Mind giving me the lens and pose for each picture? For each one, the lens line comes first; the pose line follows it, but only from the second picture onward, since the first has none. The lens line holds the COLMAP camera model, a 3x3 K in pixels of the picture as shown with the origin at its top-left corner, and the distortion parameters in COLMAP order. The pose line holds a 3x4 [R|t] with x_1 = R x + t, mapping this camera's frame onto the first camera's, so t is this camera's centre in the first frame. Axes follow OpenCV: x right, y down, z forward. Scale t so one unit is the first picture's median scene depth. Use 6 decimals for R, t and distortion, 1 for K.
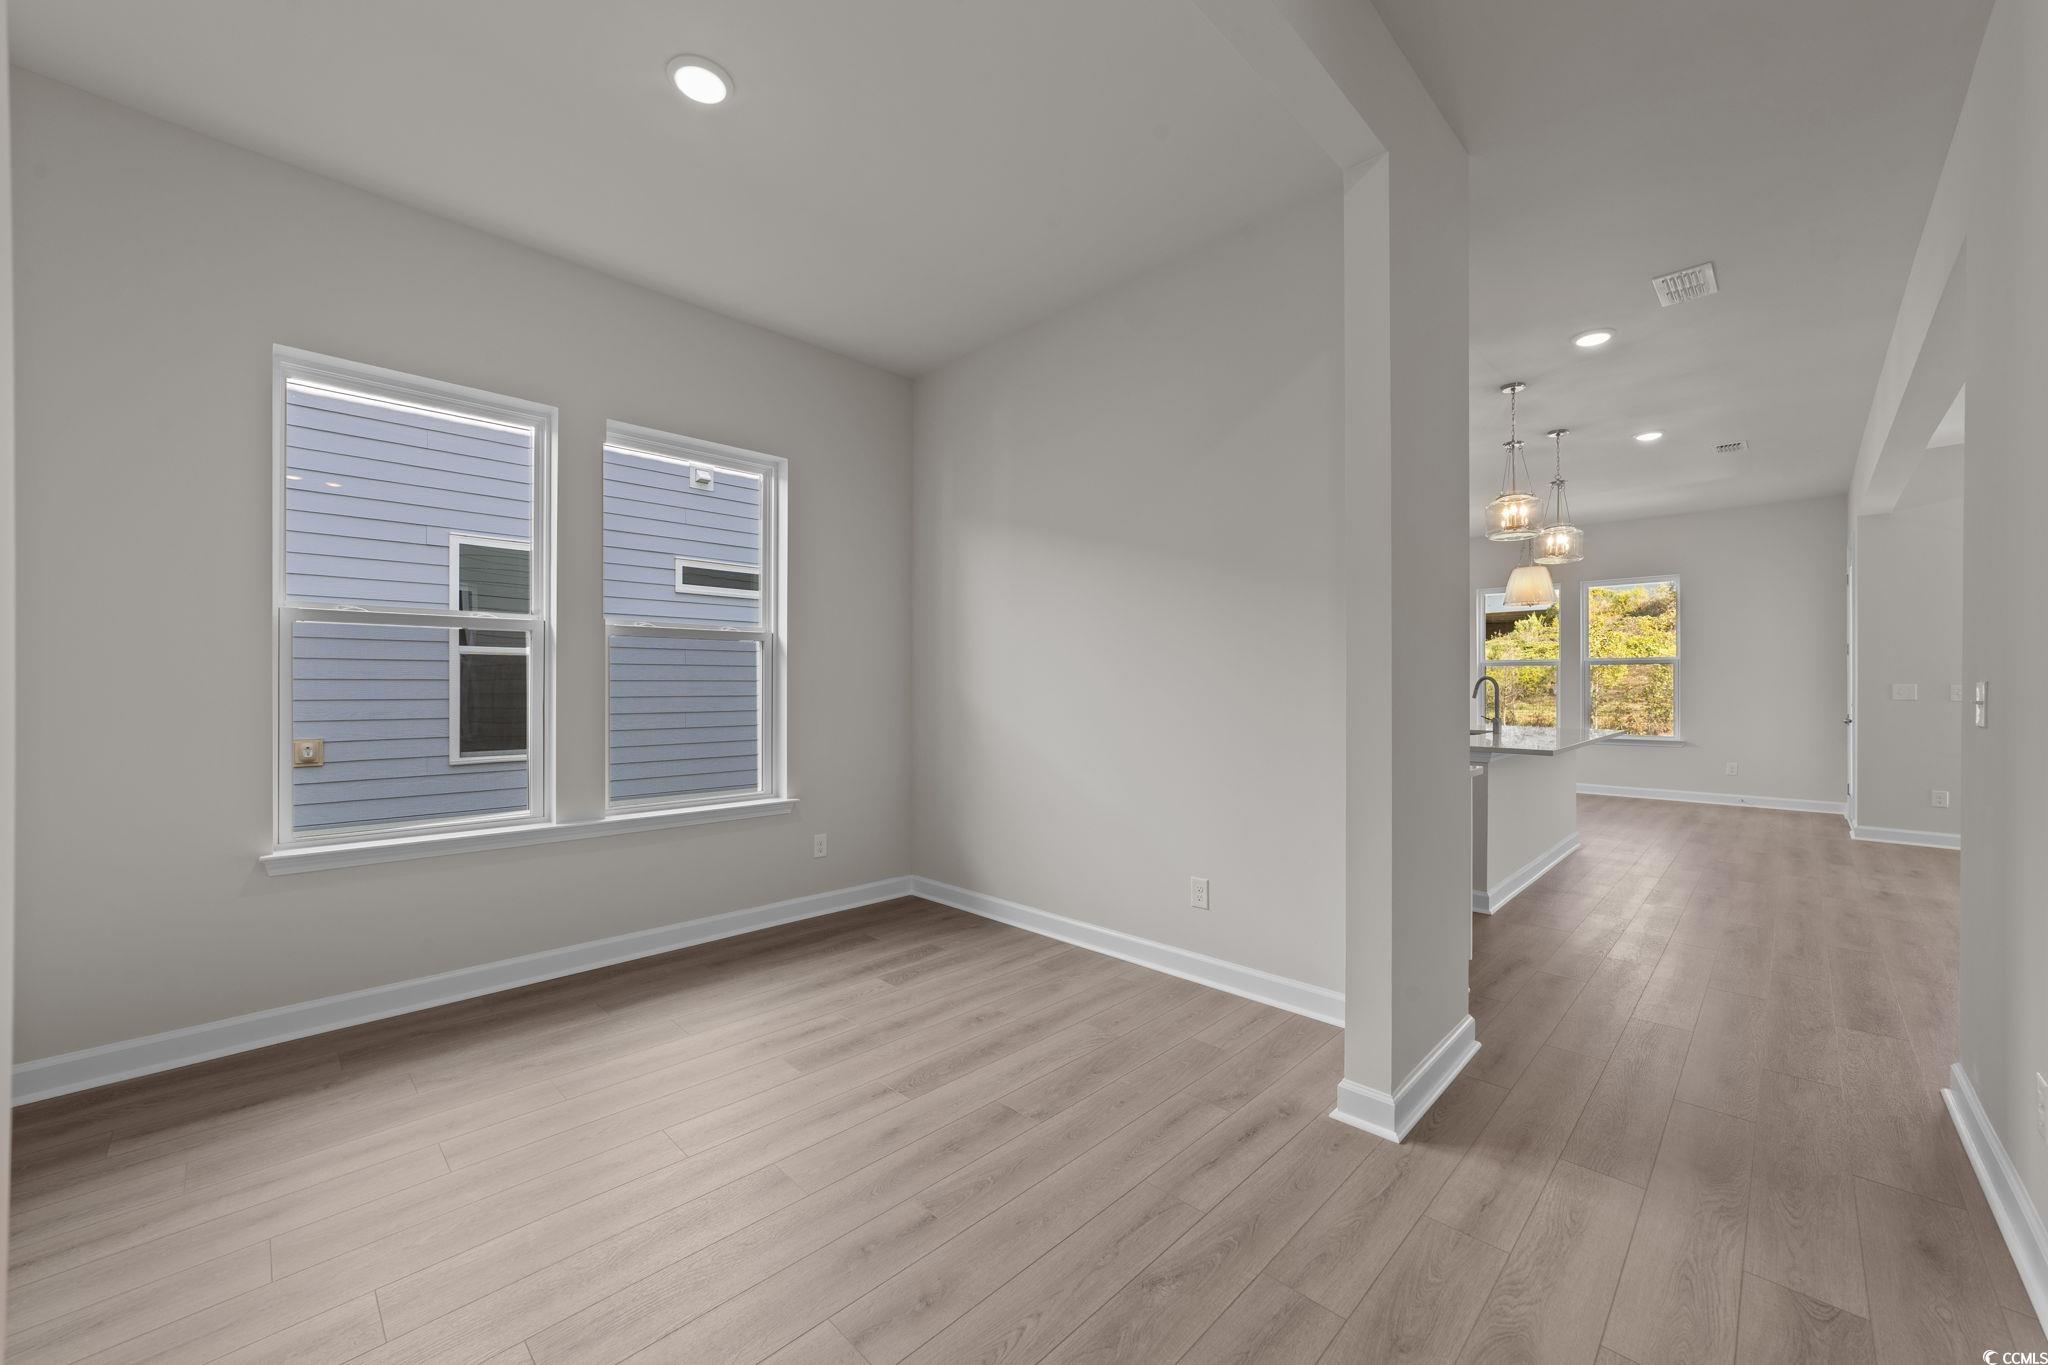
lens RADIAL K [[784.1, 0, 1024.9], [0, 784.1, 674.6], [0, 0, 1]] dist [-0.011377, 0.005729]
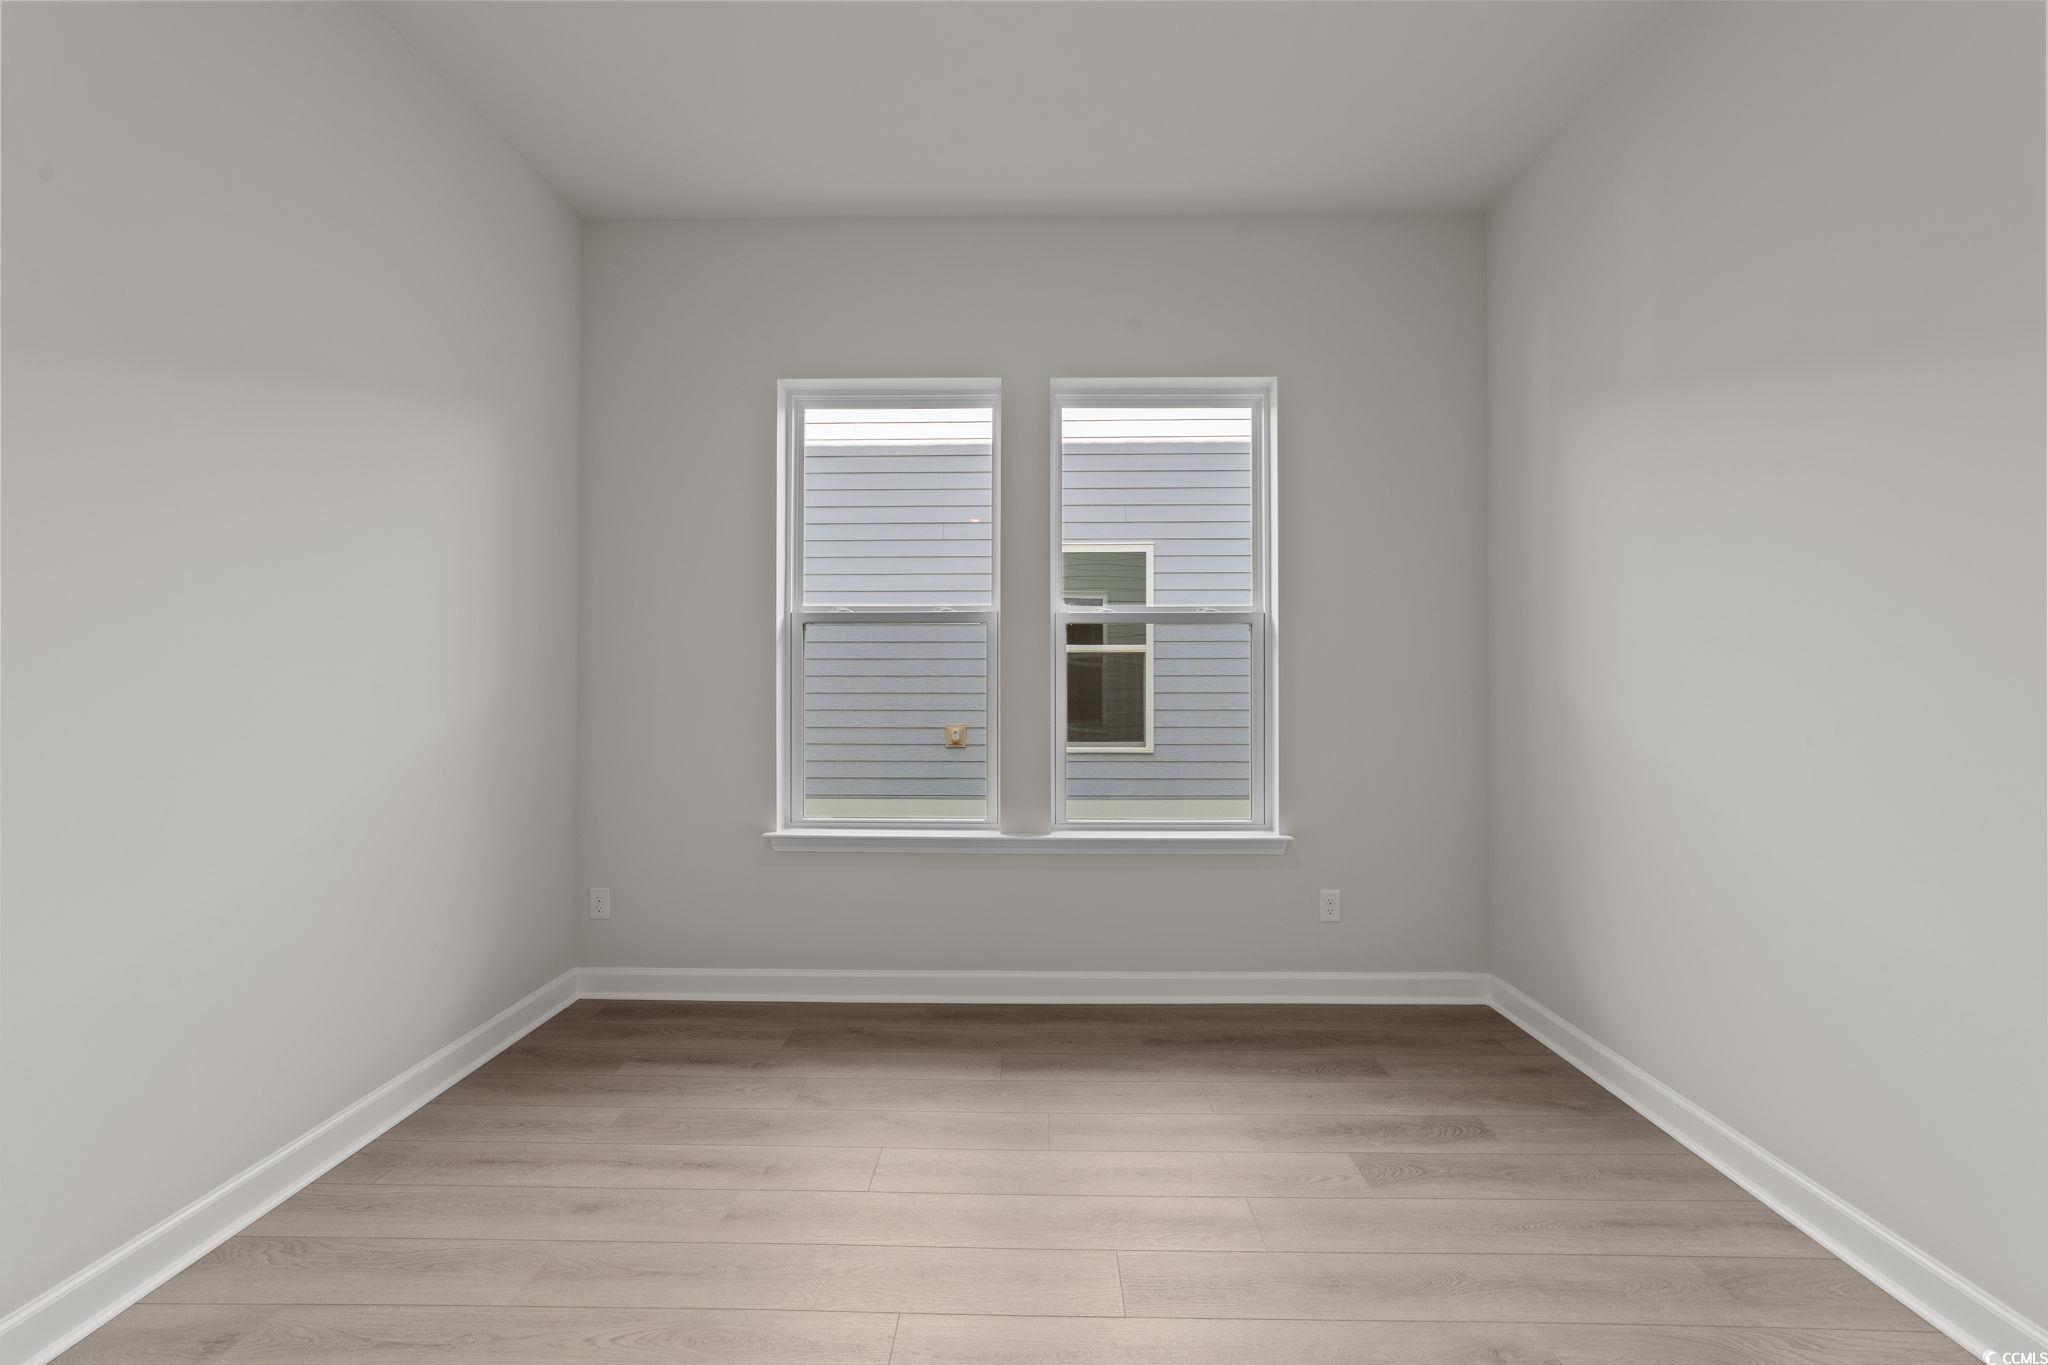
lens RADIAL K [[784.1, 0, 1024.9], [0, 784.1, 674.6], [0, 0, 1]] dist [-0.011377, 0.005729]
pose [[0.689098, -0.006611, -0.724638, 0.076814], [0.012012, 0.999925, 0.002300, 0.003214], [0.724569, -0.010289, 0.689126, 0.358775]]
